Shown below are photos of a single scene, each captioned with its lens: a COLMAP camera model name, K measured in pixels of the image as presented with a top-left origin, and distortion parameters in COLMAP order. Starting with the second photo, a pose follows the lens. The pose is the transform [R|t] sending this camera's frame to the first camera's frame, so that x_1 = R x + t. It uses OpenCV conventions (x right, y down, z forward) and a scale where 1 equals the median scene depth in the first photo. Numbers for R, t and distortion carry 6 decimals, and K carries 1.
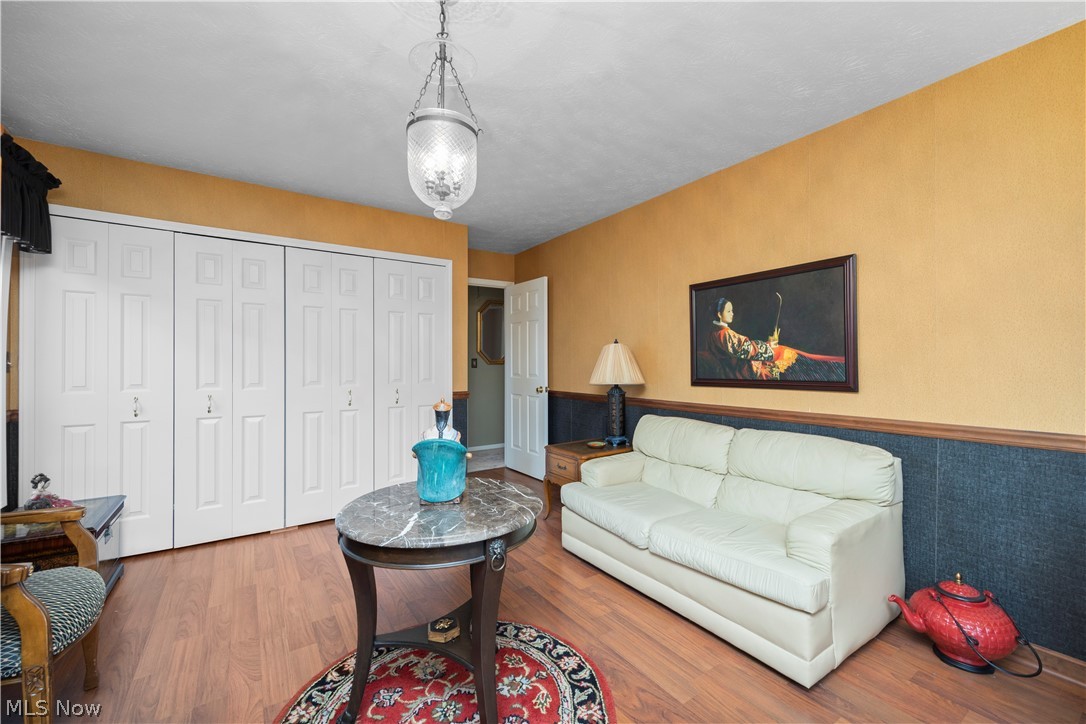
lens RADIAL K [[439.4, 0, 540.3], [0, 439.4, 359.3], [0, 0, 1]] dist [0.008220, -0.000078]
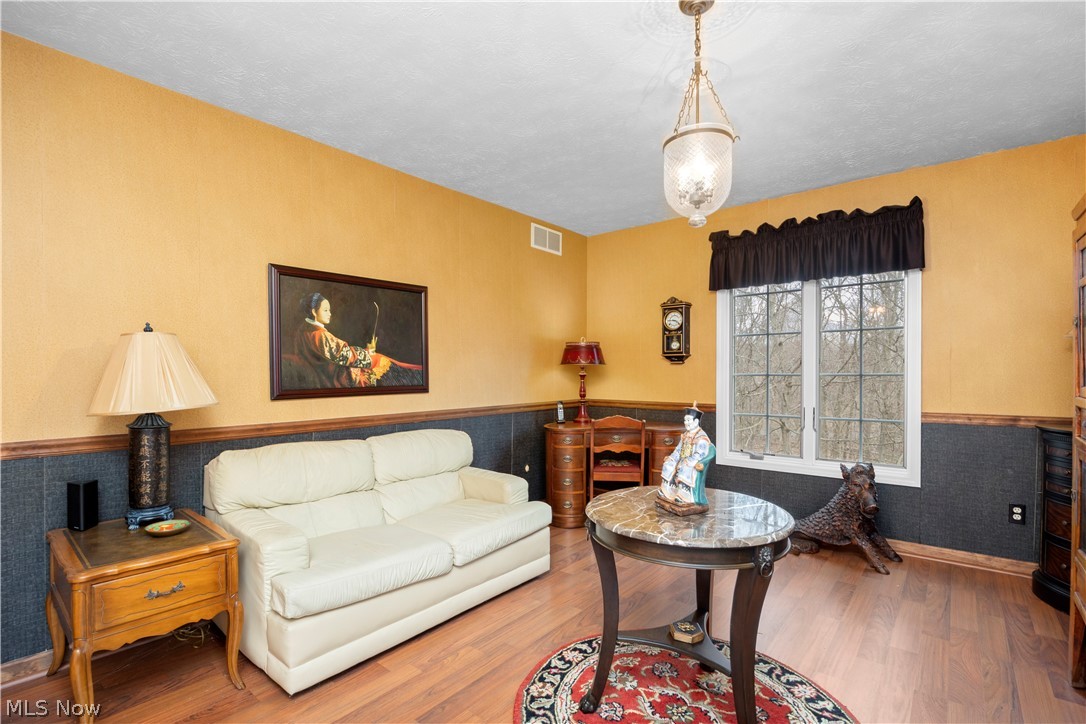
lens RADIAL K [[528.1, 0, 526.5], [0, 528.1, 379.1], [0, 0, 1]] dist [-0.014012, 0.000251]
pose [[-0.287641, -0.010500, 0.957681, -0.722683], [-0.006767, 0.999937, 0.008931, 0.015261], [-0.957714, -0.003911, -0.287694, 0.974540]]
